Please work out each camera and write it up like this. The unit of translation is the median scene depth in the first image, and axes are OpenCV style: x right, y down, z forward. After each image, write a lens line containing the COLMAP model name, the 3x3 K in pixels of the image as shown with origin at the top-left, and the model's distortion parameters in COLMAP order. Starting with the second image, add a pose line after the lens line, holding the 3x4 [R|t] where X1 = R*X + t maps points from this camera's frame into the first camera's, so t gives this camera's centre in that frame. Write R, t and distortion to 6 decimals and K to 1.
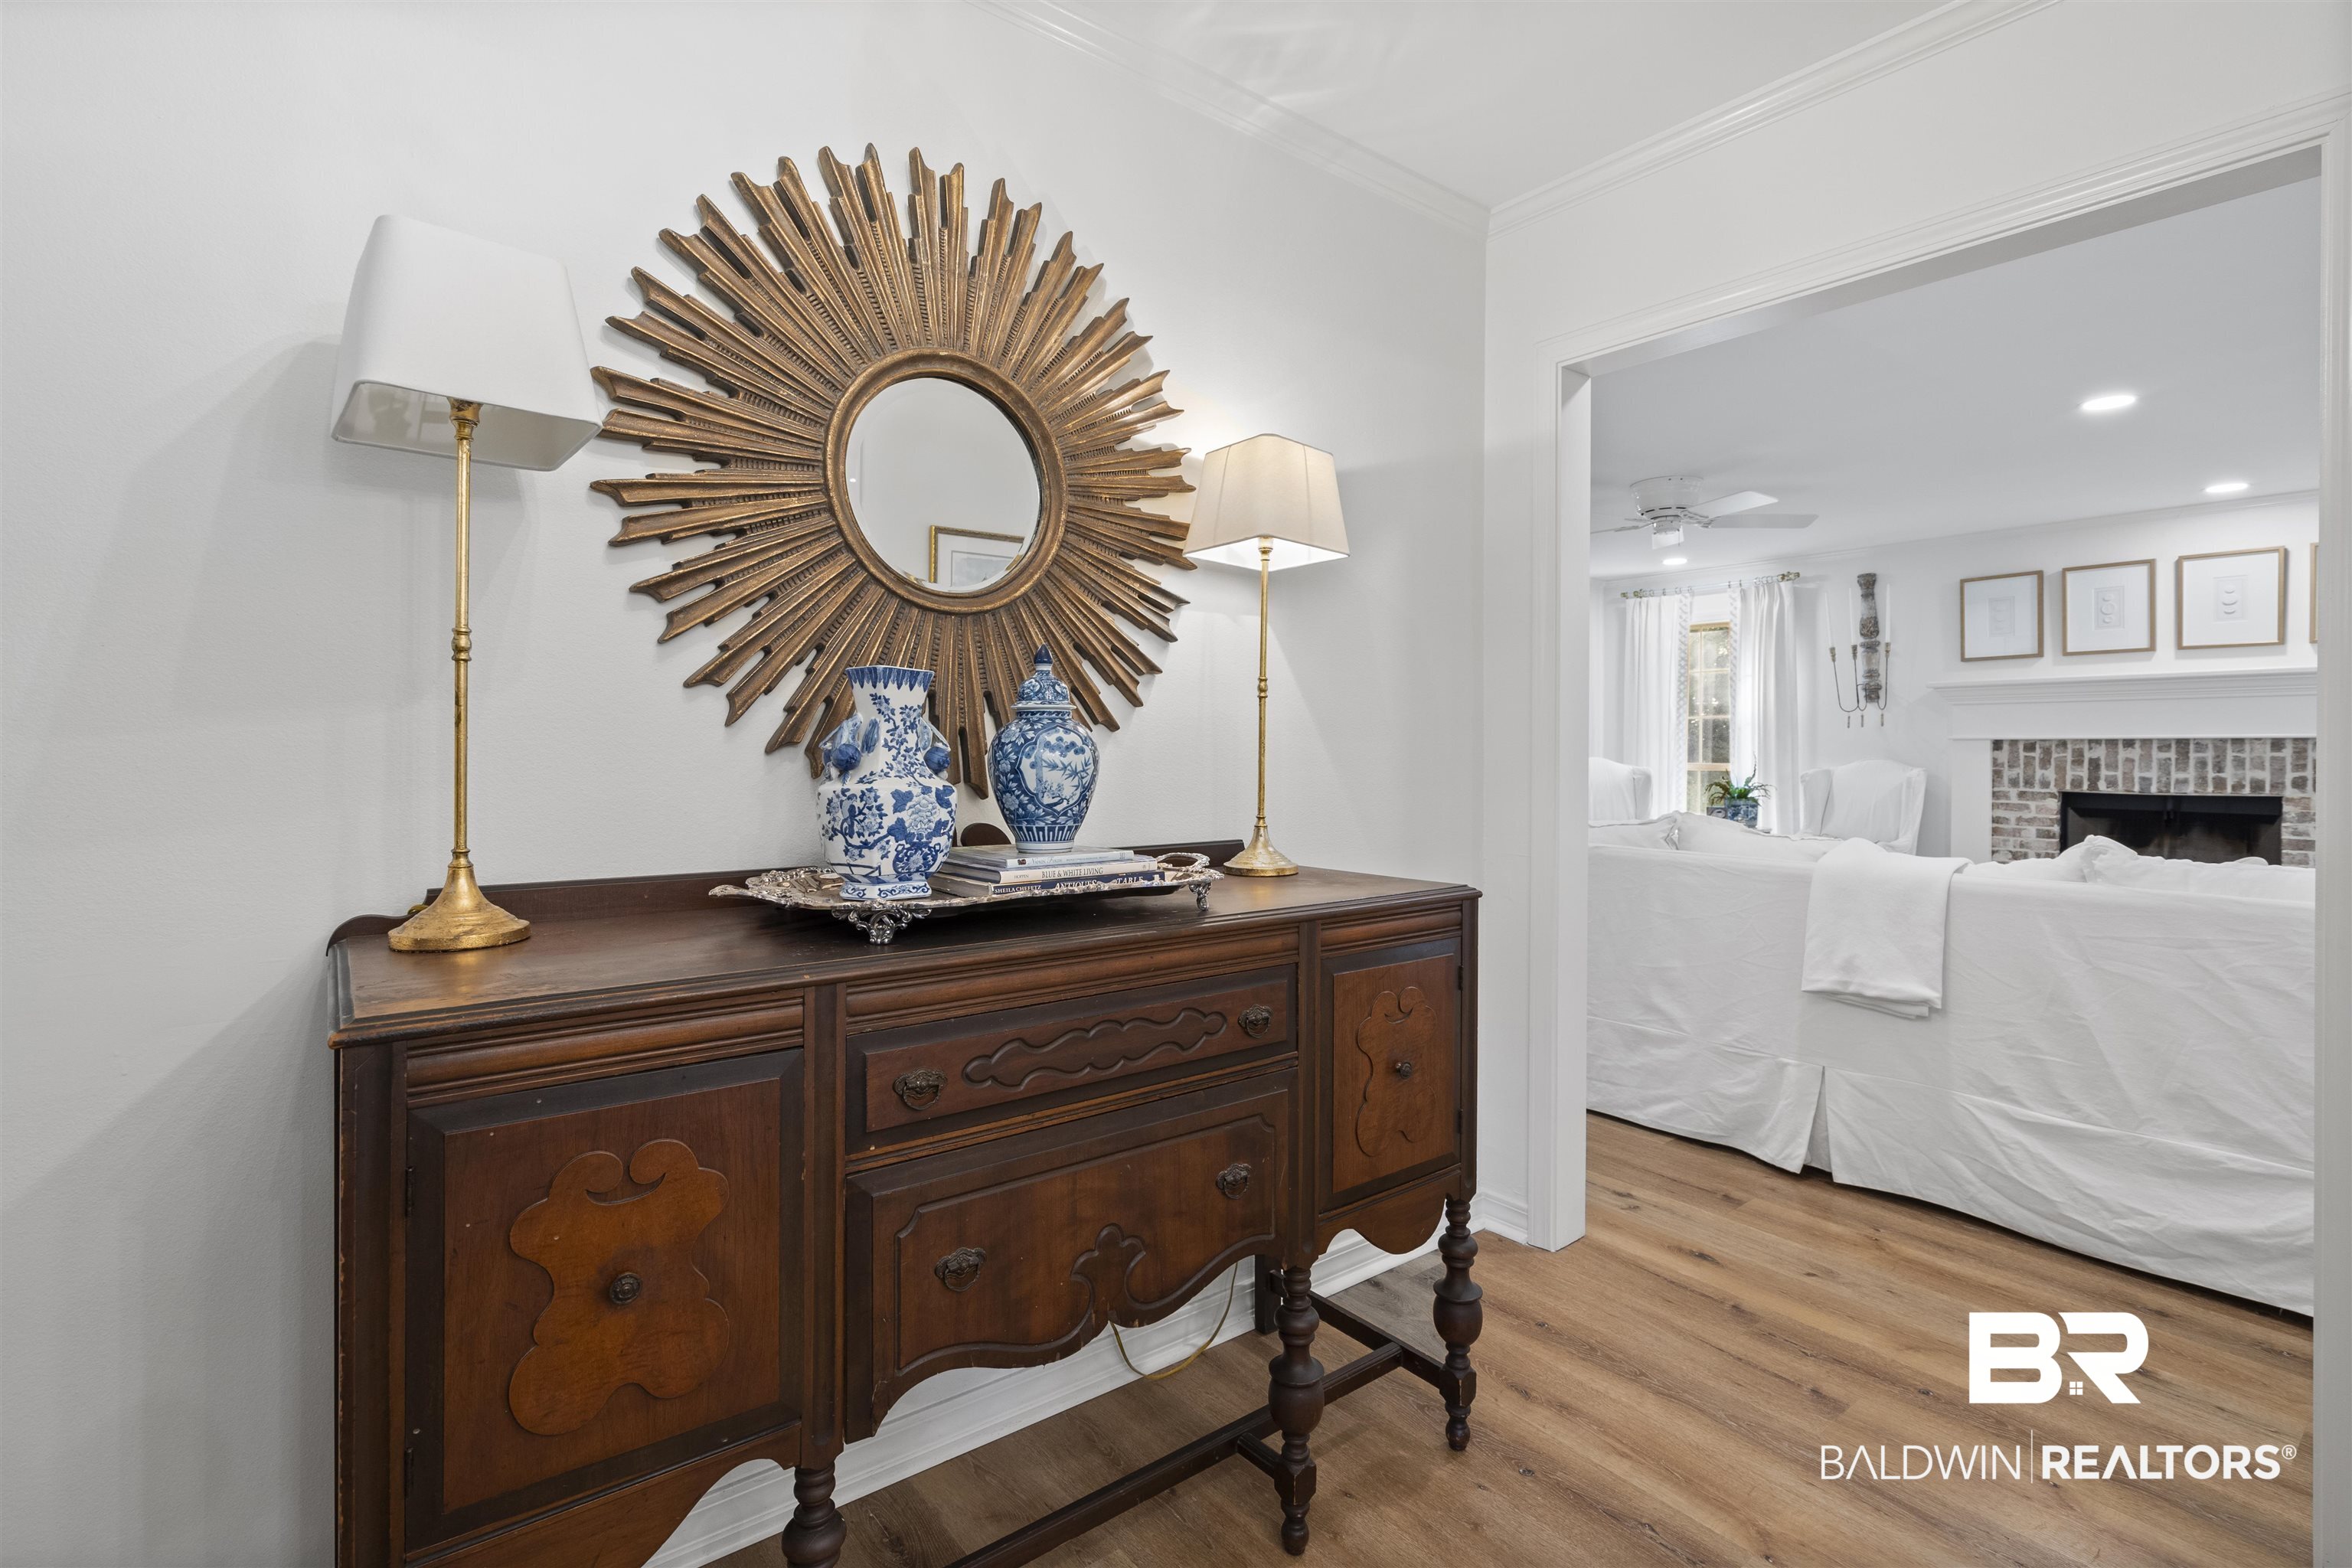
lens RADIAL K [[1075.4, 0, 1172.5], [0, 1075.4, 777.2], [0, 0, 1]] dist [-0.002819, 0.000042]
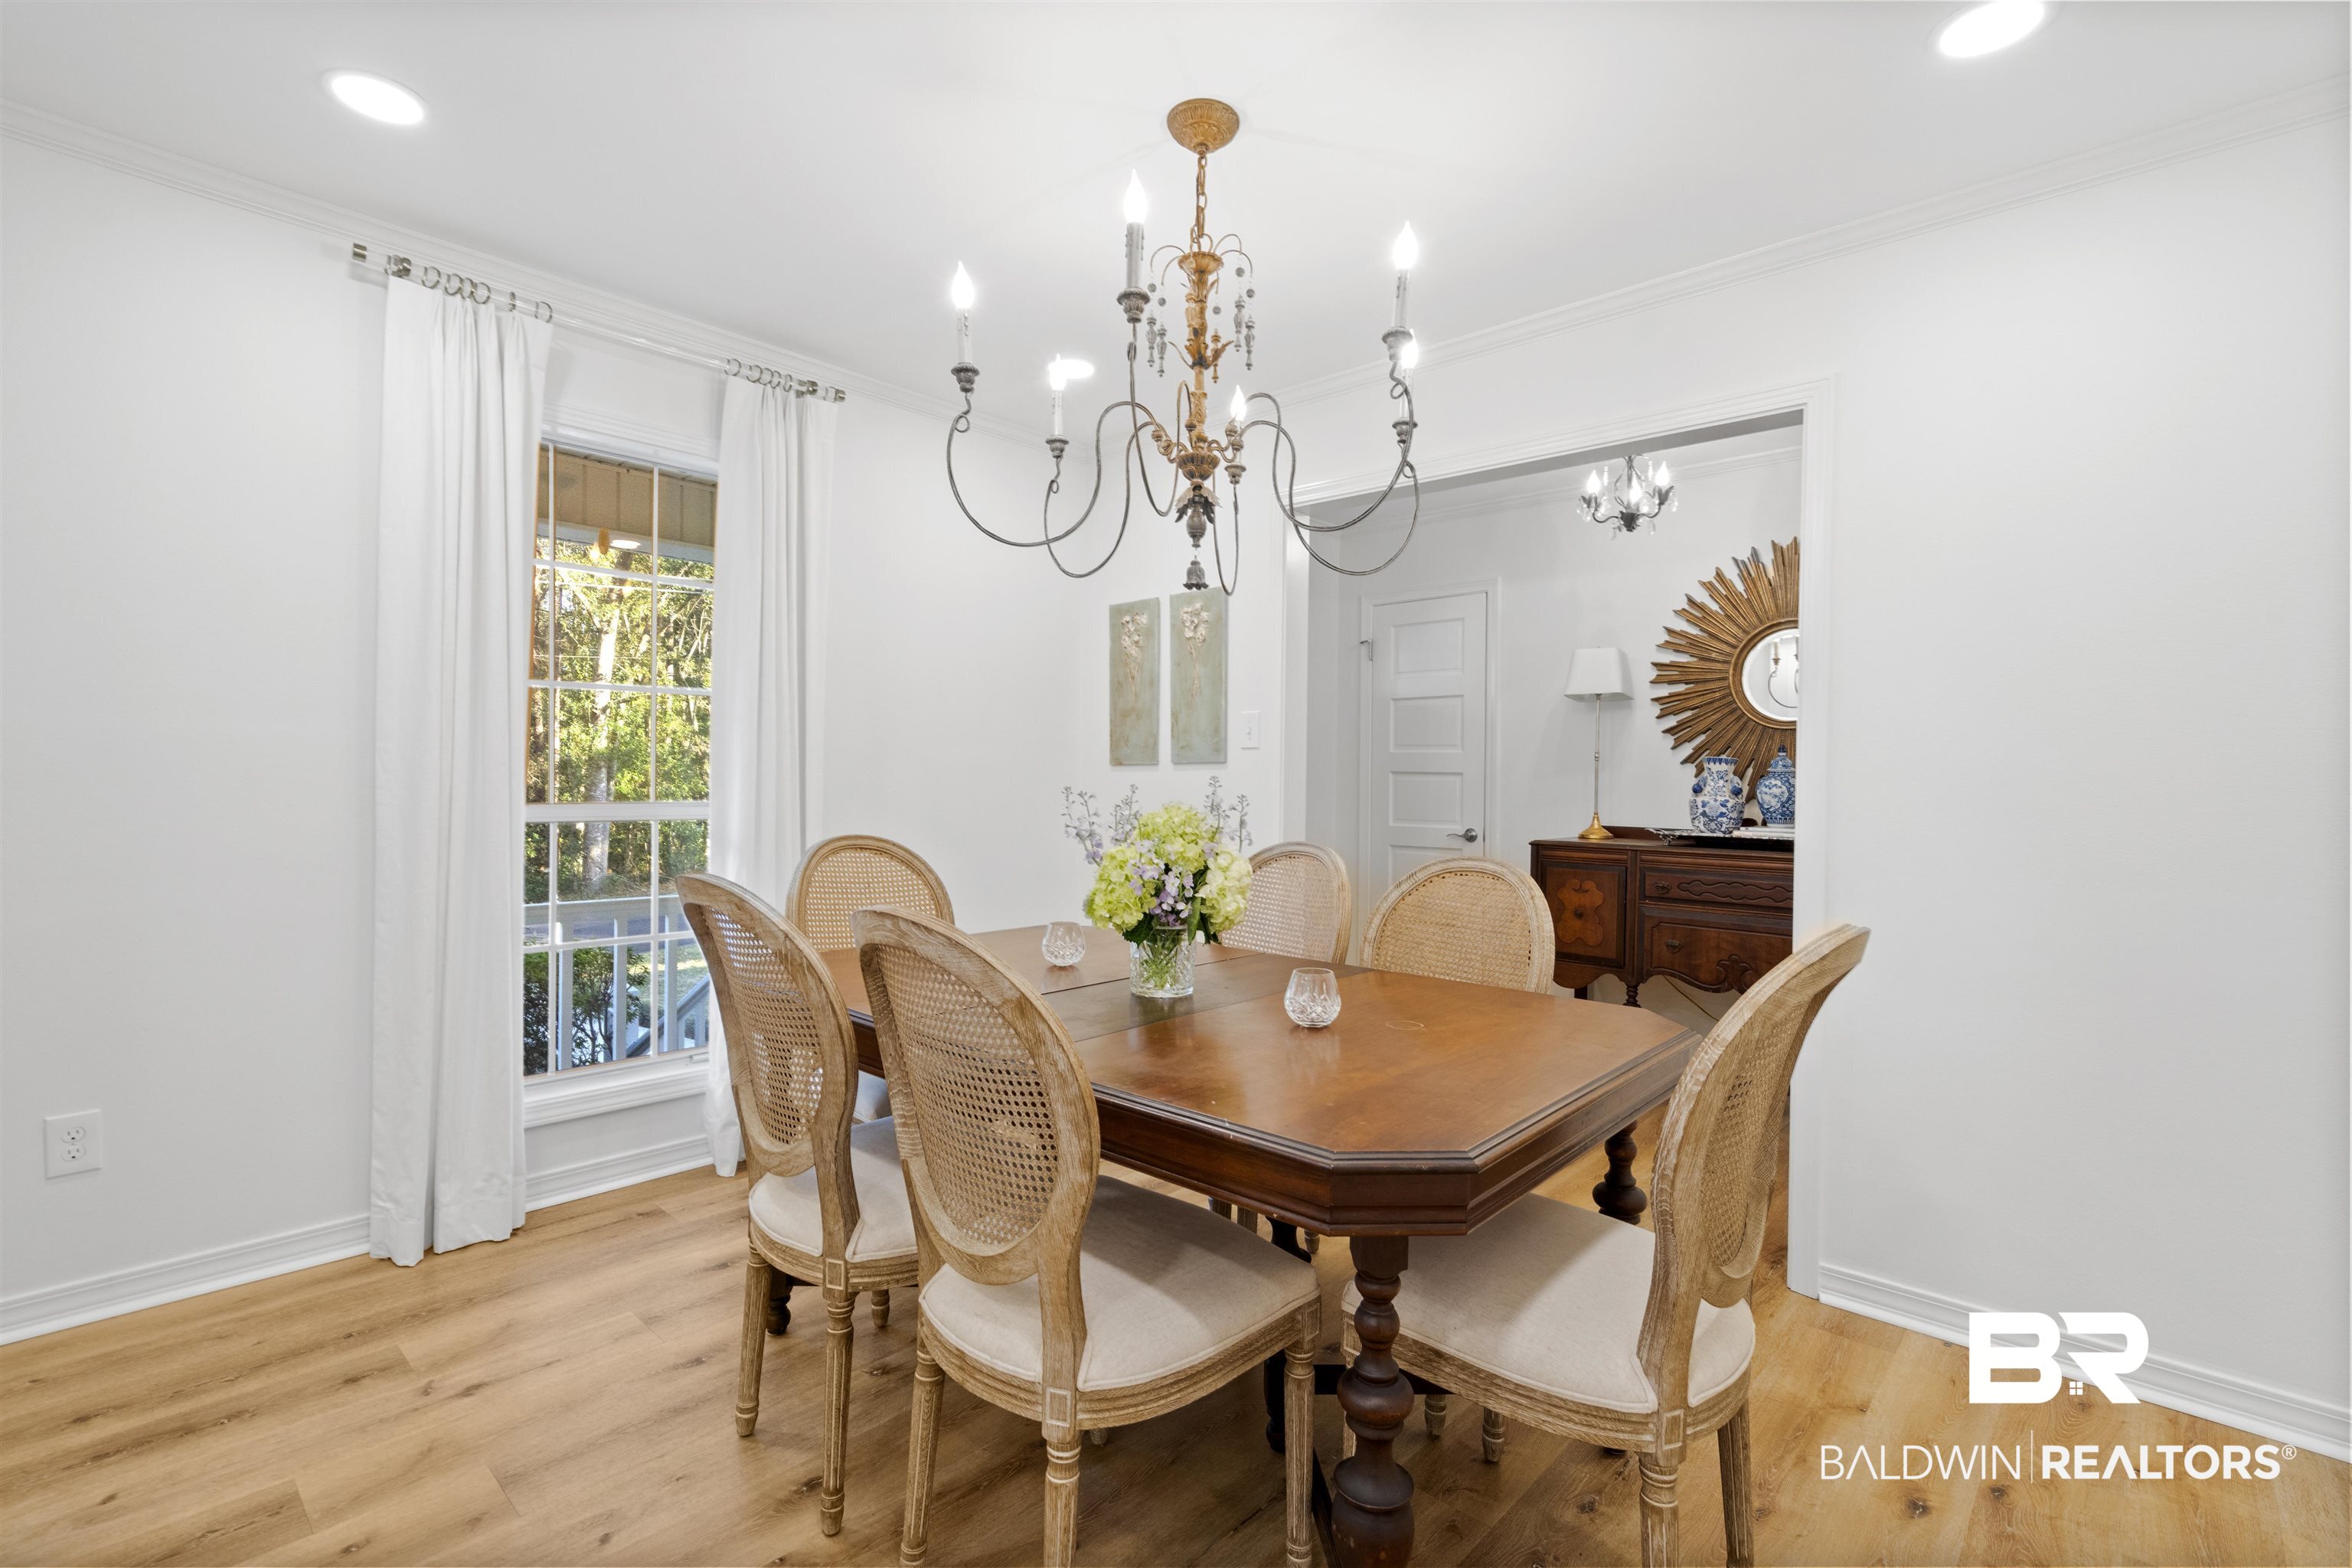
lens RADIAL K [[1075.4, 0, 1175.0], [0, 1075.4, 773.1], [0, 0, 1]] dist [-0.002819, 0.000042]
pose [[0.175356, 0.000498, -0.984505, 2.173156], [-0.035657, 0.999347, -0.005845, 0.006566], [0.983859, 0.036130, 0.175259, -0.848379]]
